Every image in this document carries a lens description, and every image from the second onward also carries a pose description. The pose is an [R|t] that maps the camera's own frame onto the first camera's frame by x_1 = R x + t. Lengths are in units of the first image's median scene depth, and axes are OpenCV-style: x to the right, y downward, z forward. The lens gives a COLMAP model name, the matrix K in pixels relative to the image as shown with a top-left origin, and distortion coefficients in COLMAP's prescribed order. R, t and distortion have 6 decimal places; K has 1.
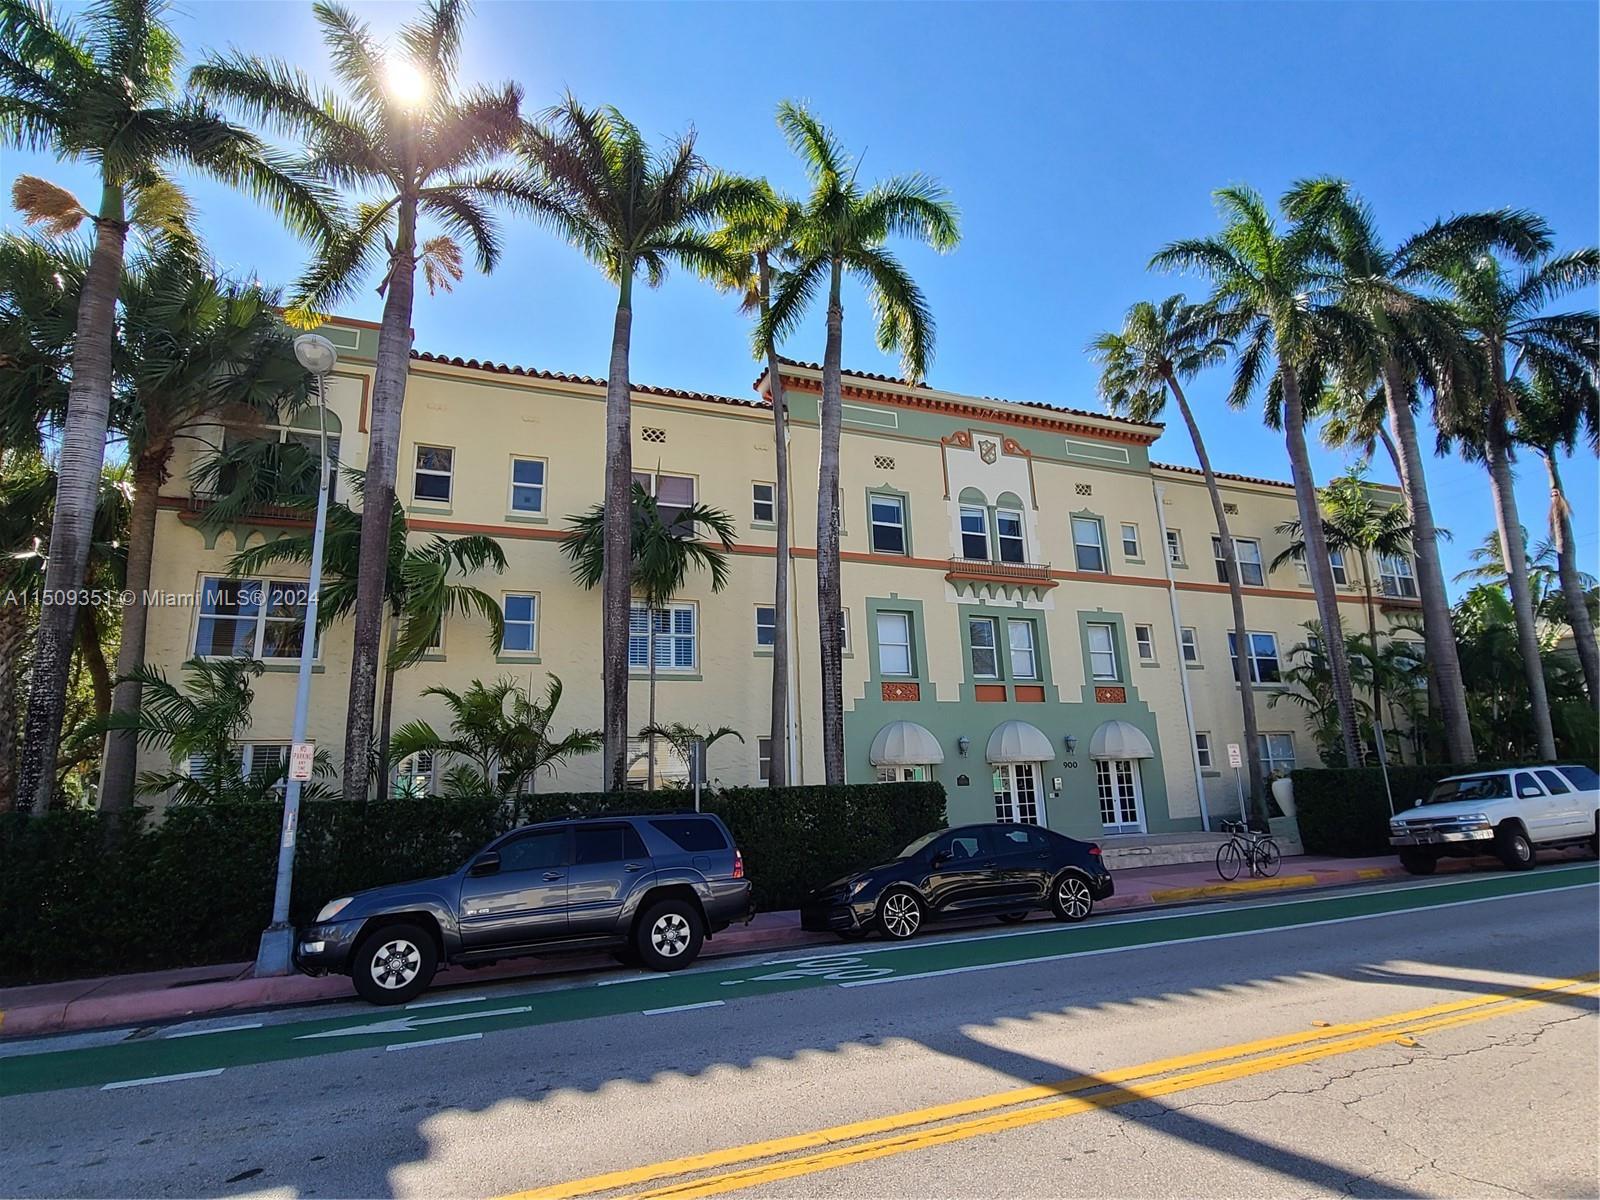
lens RADIAL K [[798.3, 0, 799.0], [0, 798.3, 615.6], [0, 0, 1]] dist [0.002160, 0.000104]
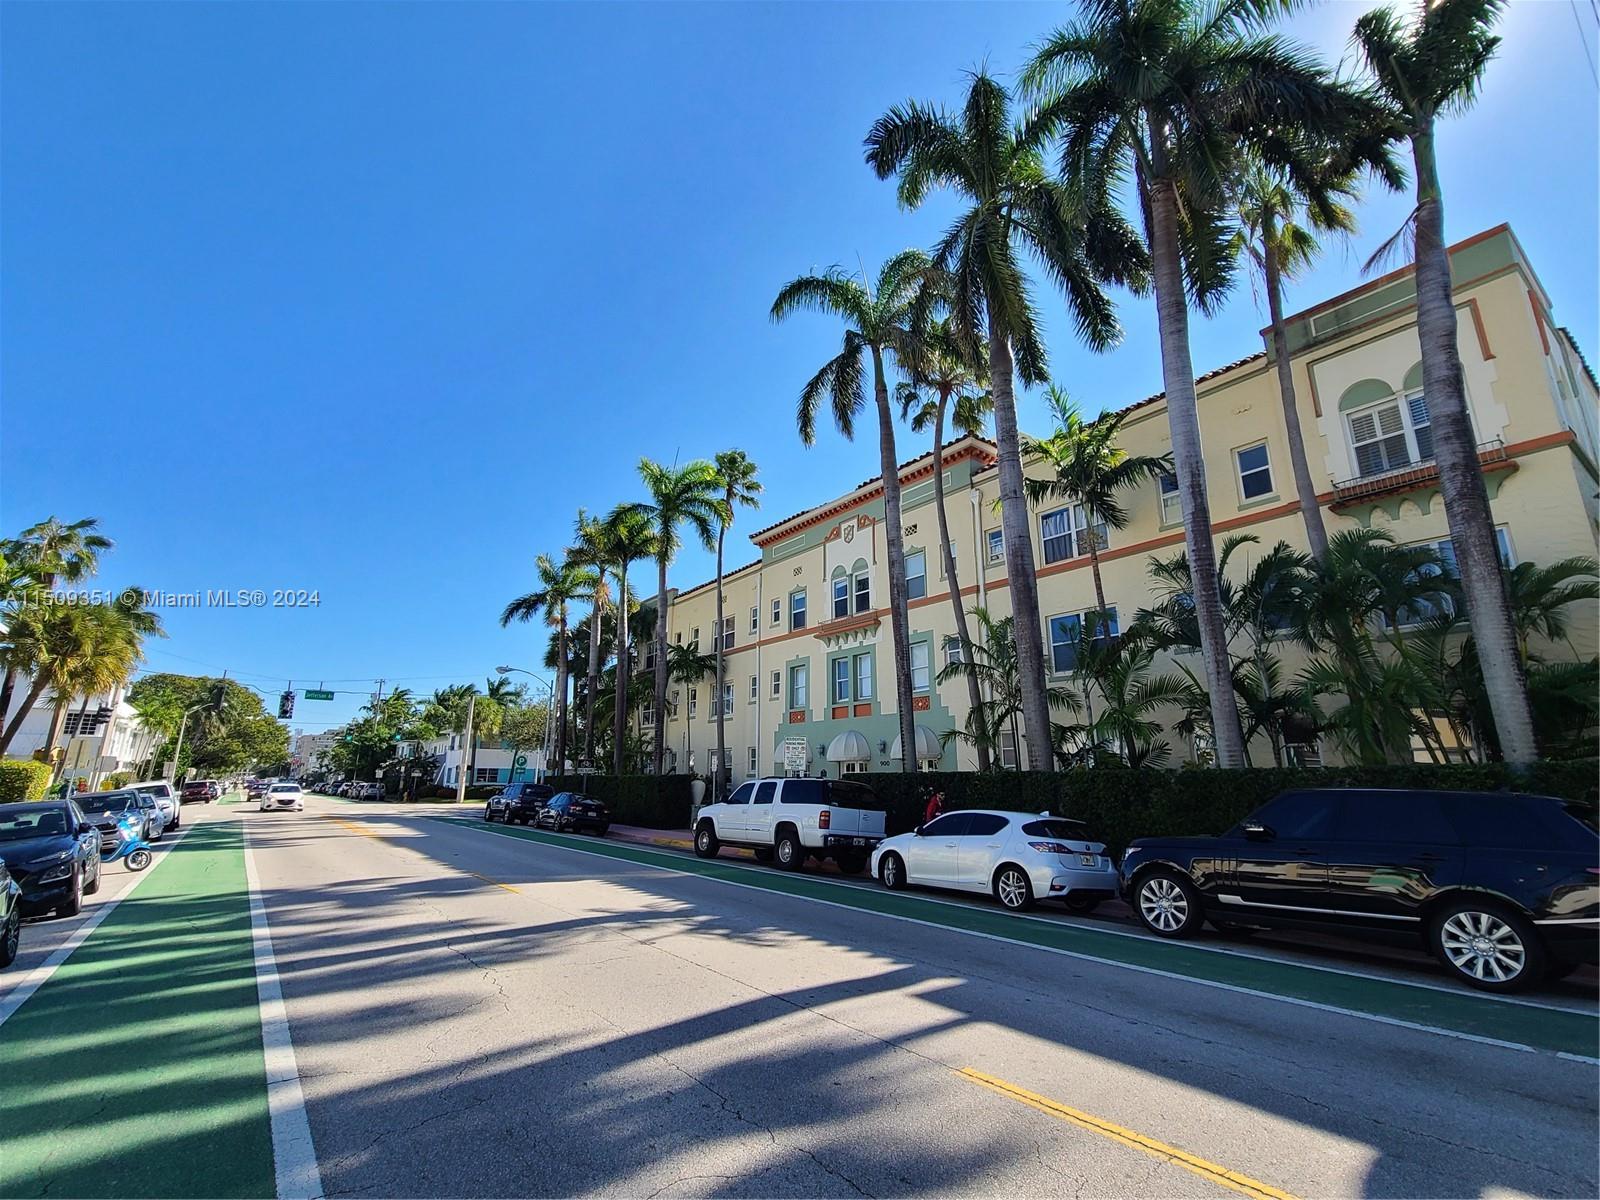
lens RADIAL K [[717.8, 0, 798.1], [0, 717.8, 589.6], [0, 0, 1]] dist [-0.001258, -0.001442]
pose [[0.262336, -0.209622, -0.941933, 1.390493], [0.200255, 0.966696, -0.159361, 0.068765], [0.943969, -0.146821, 0.295578, 0.550727]]
